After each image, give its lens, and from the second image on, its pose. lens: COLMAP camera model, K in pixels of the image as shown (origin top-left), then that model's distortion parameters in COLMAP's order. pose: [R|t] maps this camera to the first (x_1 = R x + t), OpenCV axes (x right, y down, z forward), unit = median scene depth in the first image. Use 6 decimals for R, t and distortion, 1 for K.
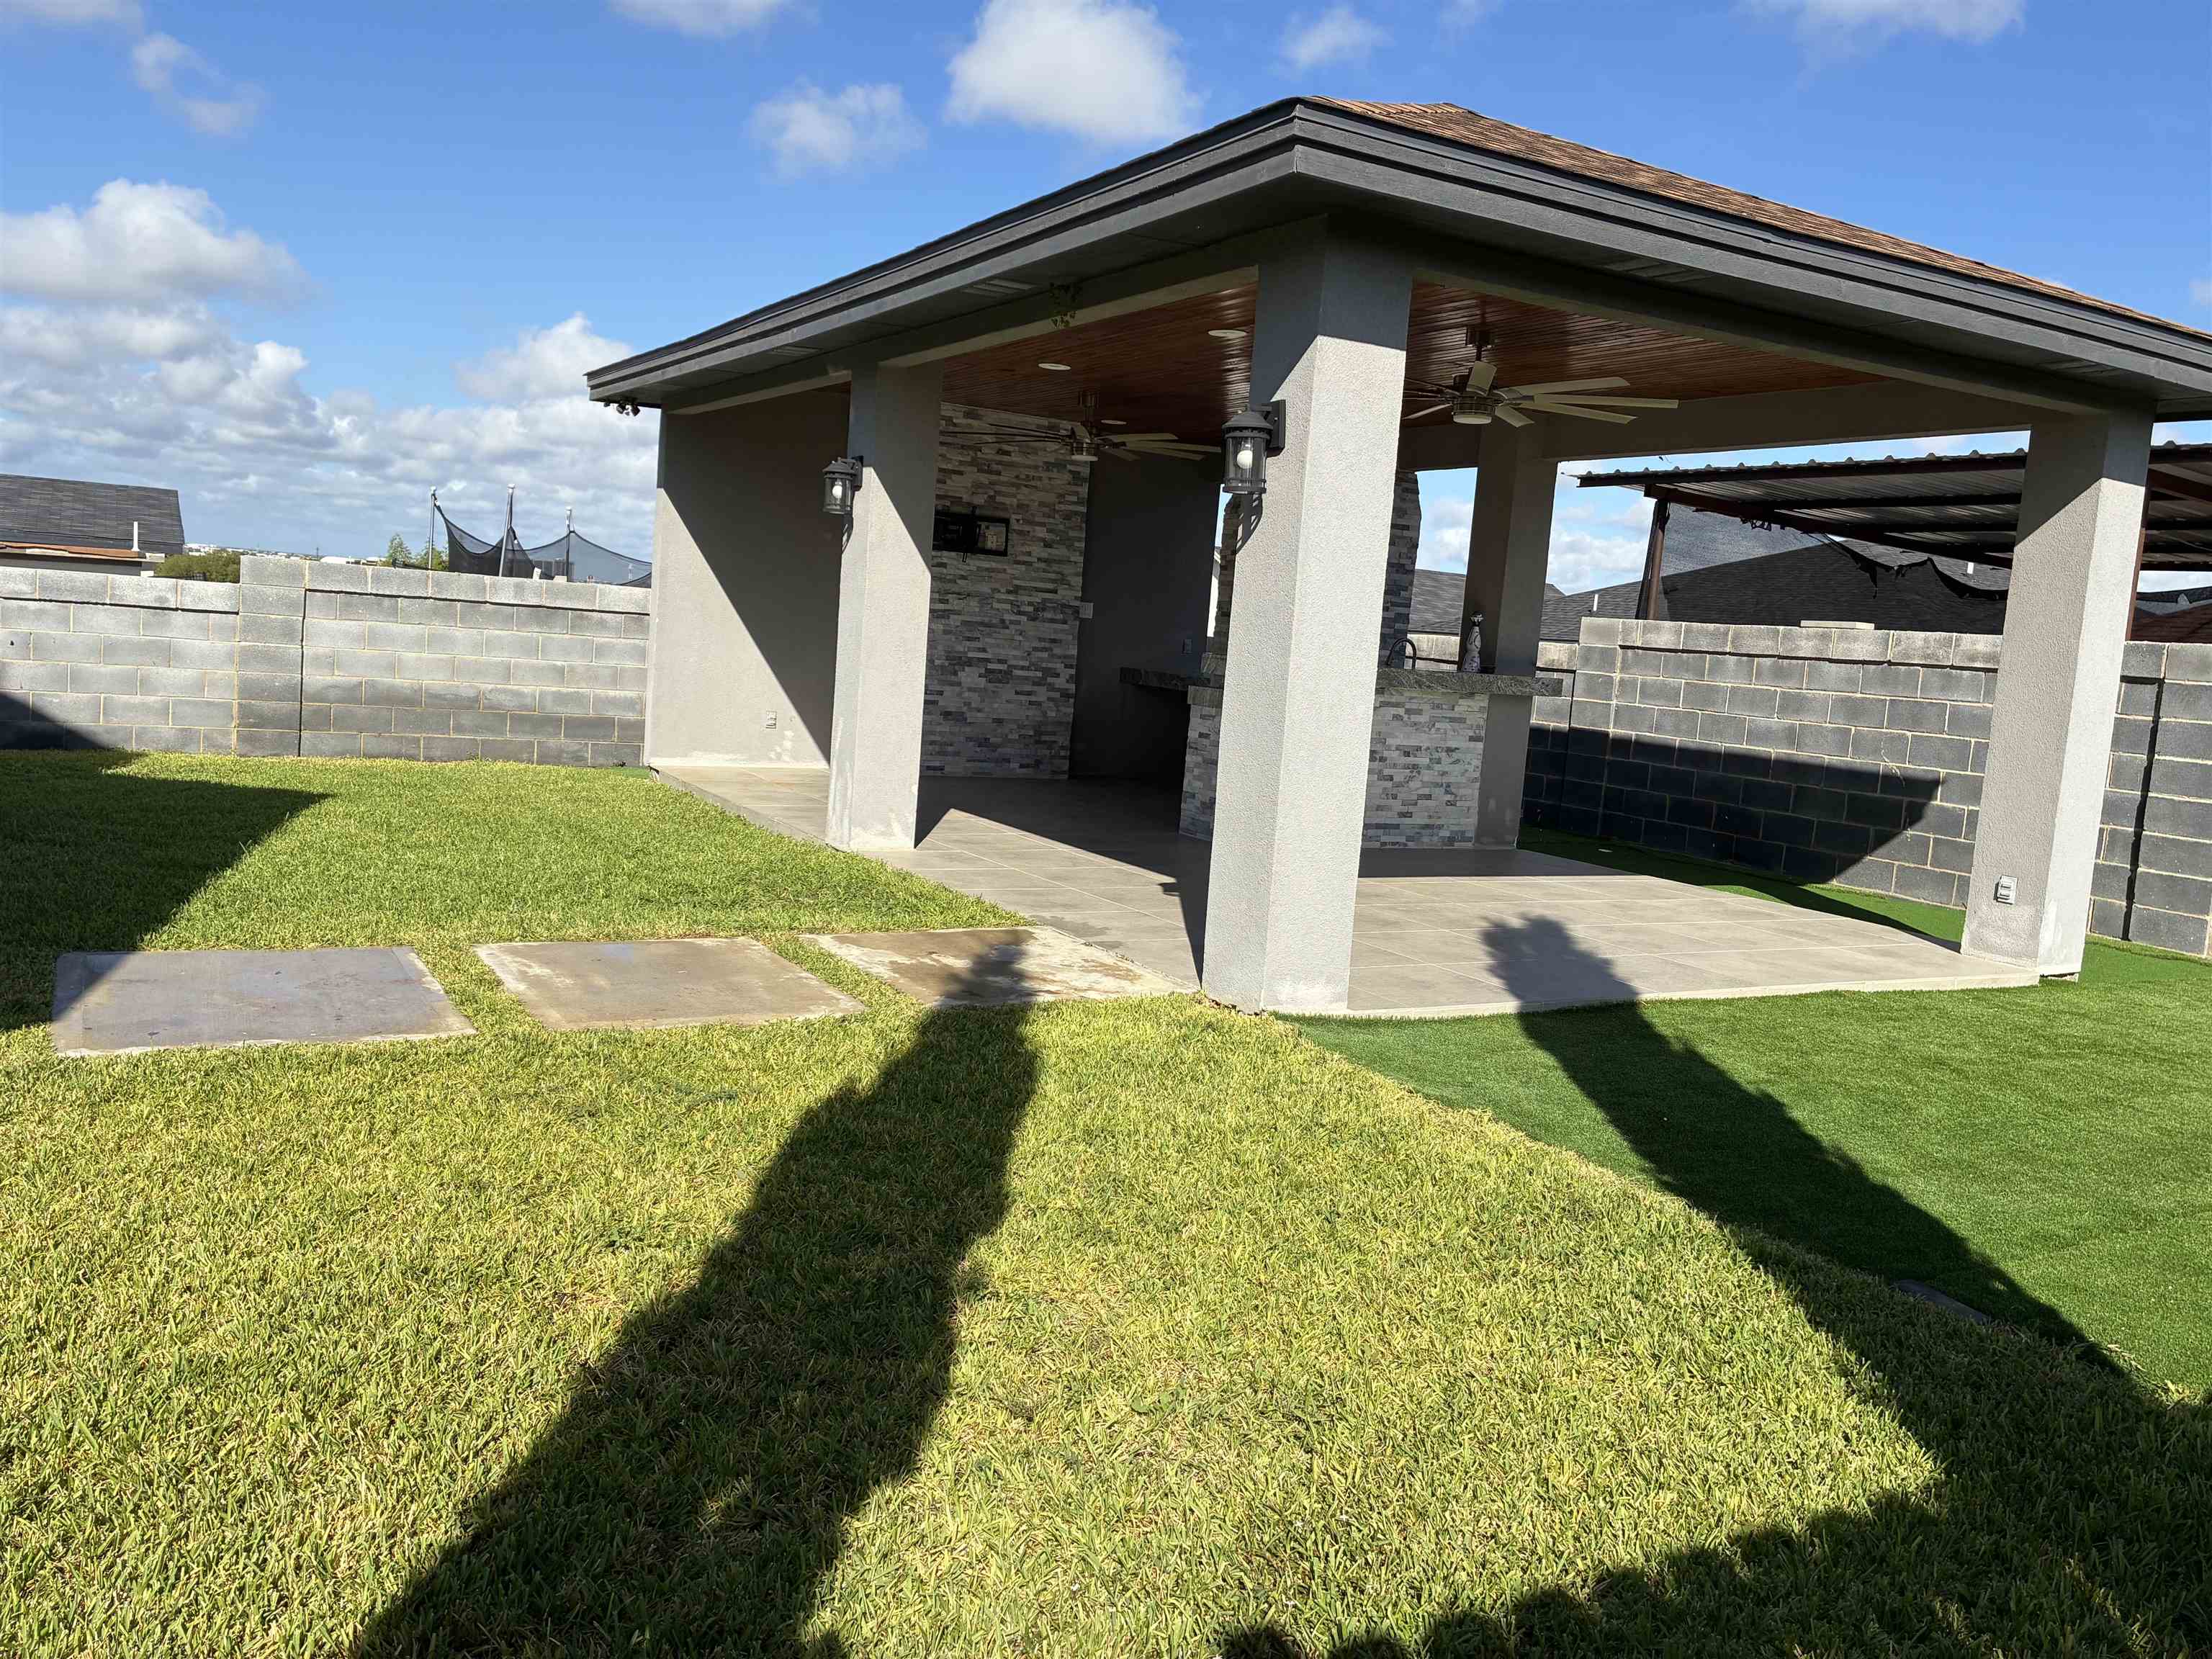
lens RADIAL K [[1664.7, 0, 1103.8], [0, 1664.7, 837.6], [0, 0, 1]] dist [0.036260, -0.054506]
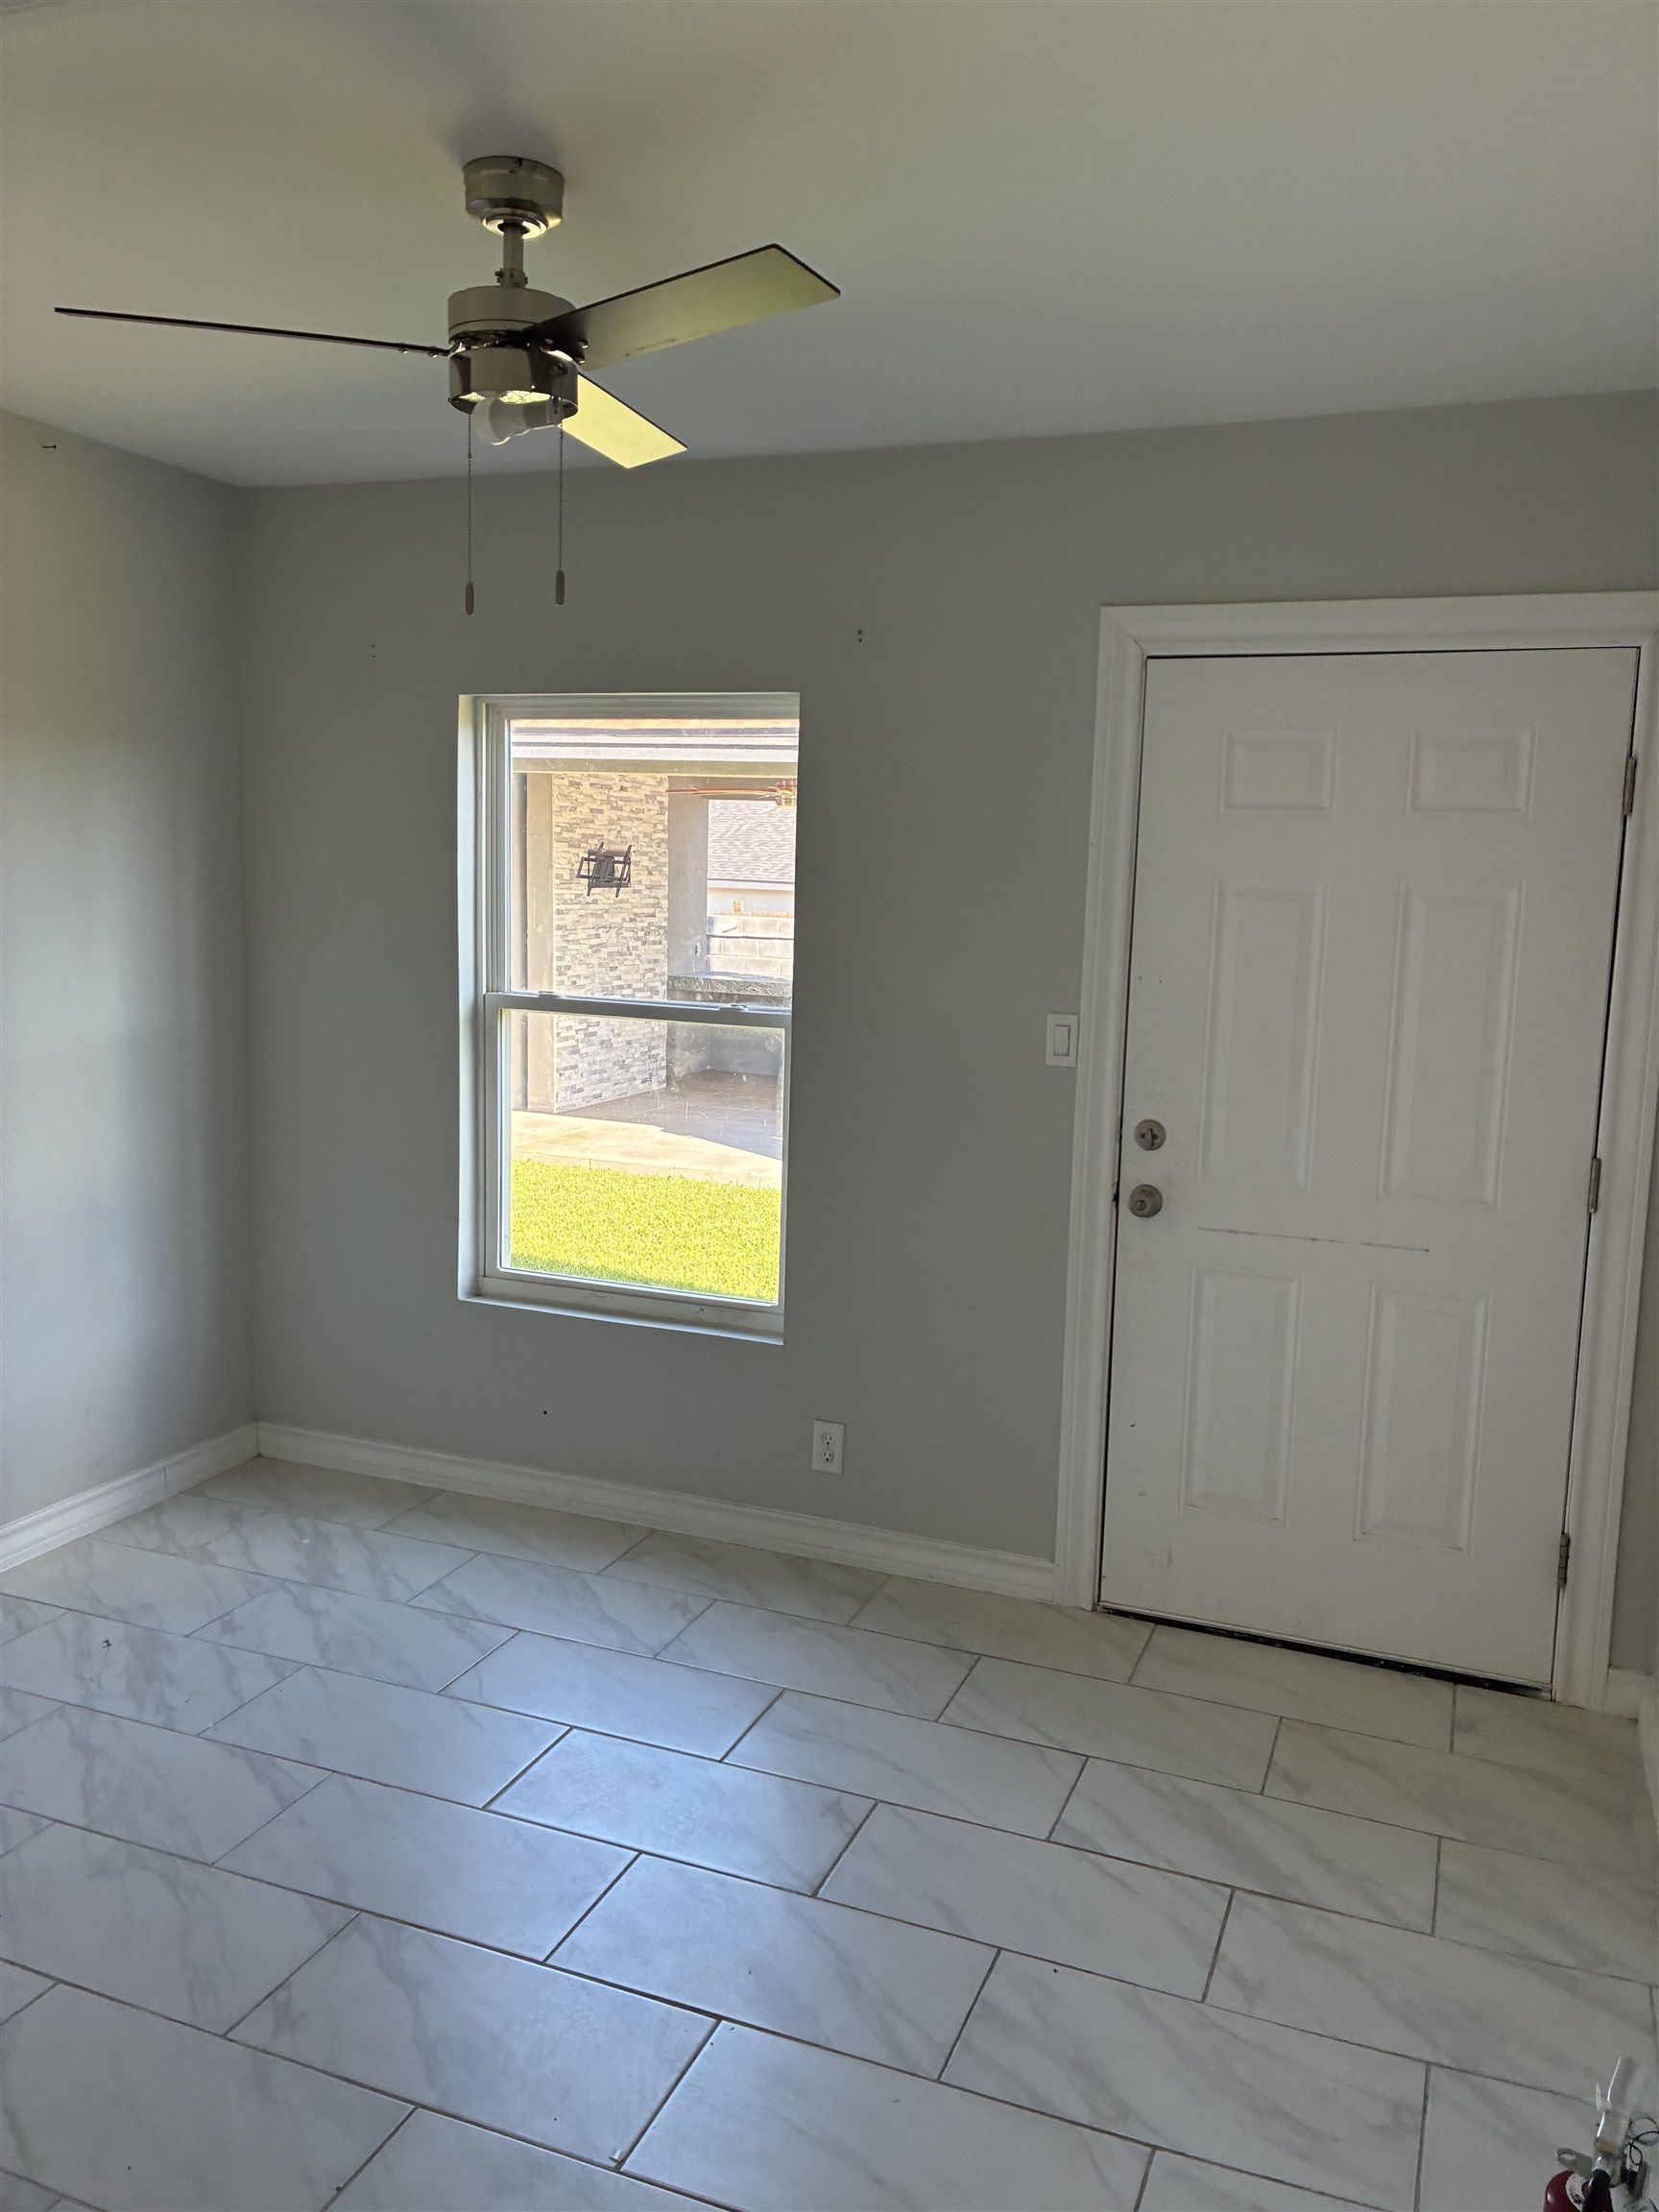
lens RADIAL K [[1664.7, 0, 830.9], [0, 1664.7, 1116.9], [0, 0, 1]] dist [0.036260, -0.054506]
pose [[0.785271, -0.144361, 0.602087, -0.629558], [0.105832, 0.989423, 0.099201, -0.119358], [-0.610040, -0.014179, 0.792244, 0.089753]]
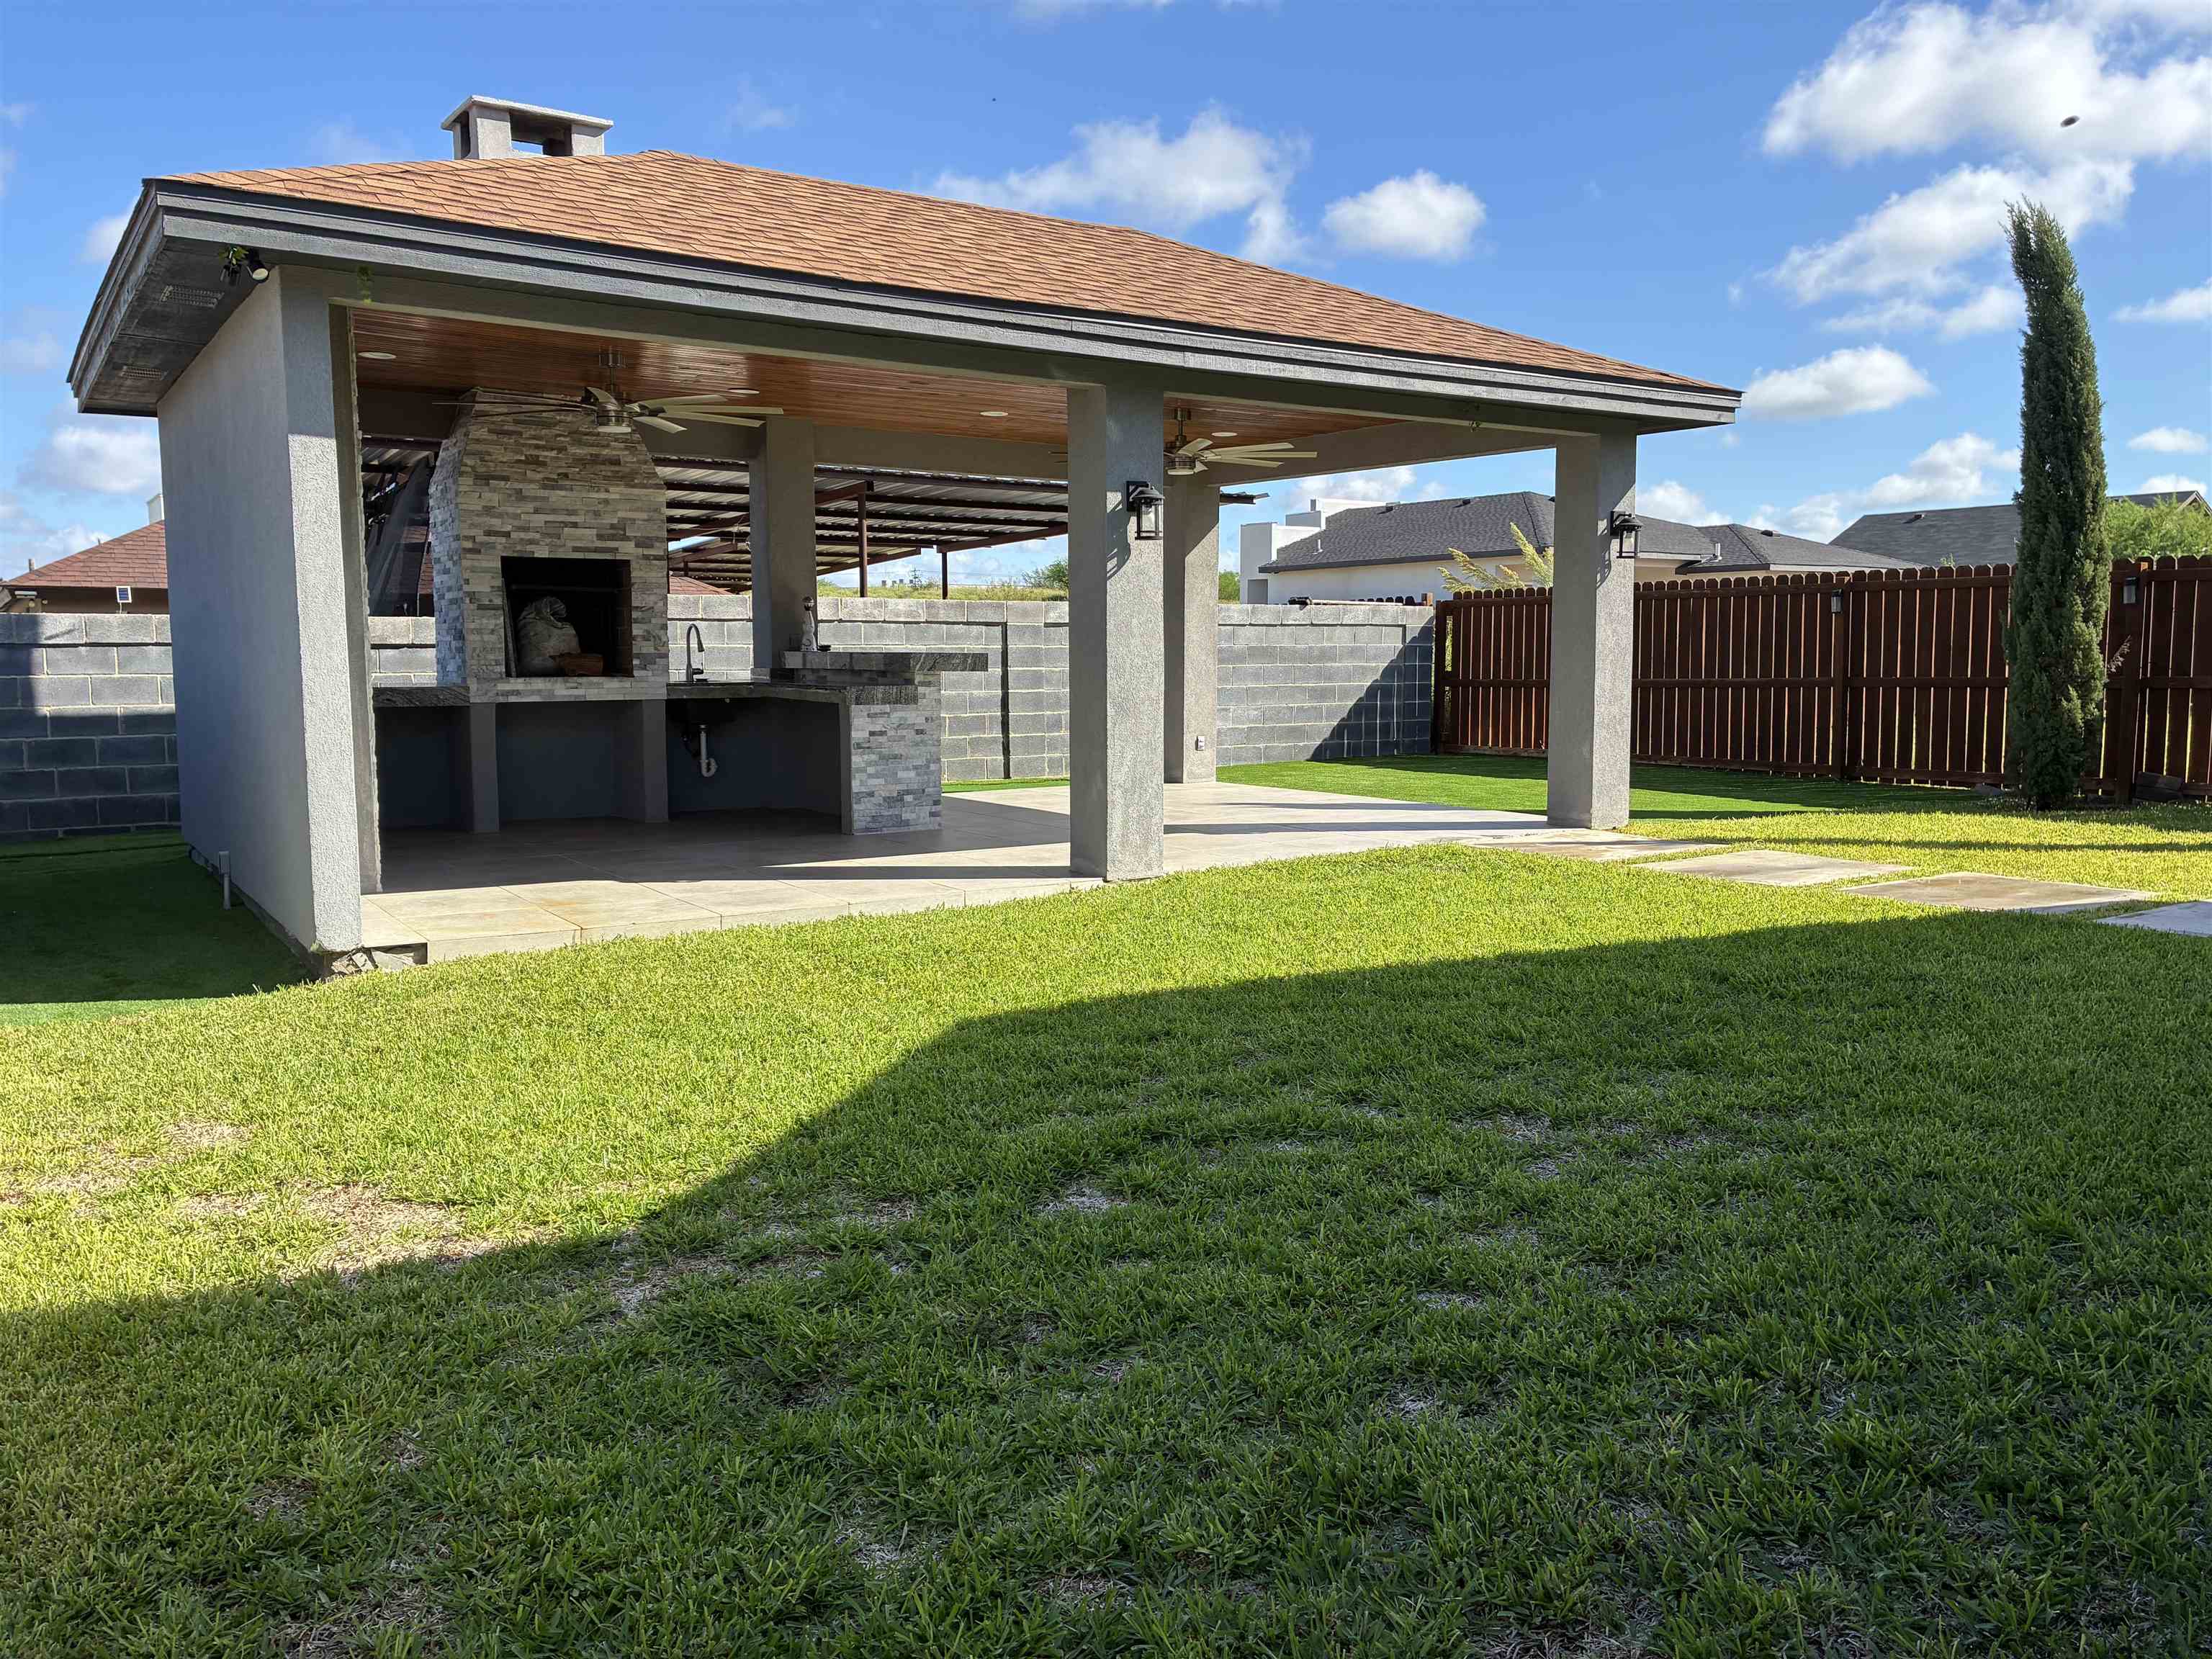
lens RADIAL K [[1677.8, 0, 1112.1], [0, 1677.8, 794.4], [0, 0, 1]] dist [0.130014, -0.208227]
pose [[-0.074588, -0.164426, 0.983565, -0.804563], [0.119332, 0.977754, 0.172504, -0.153571], [-0.990049, 0.130237, -0.053307, 0.757340]]
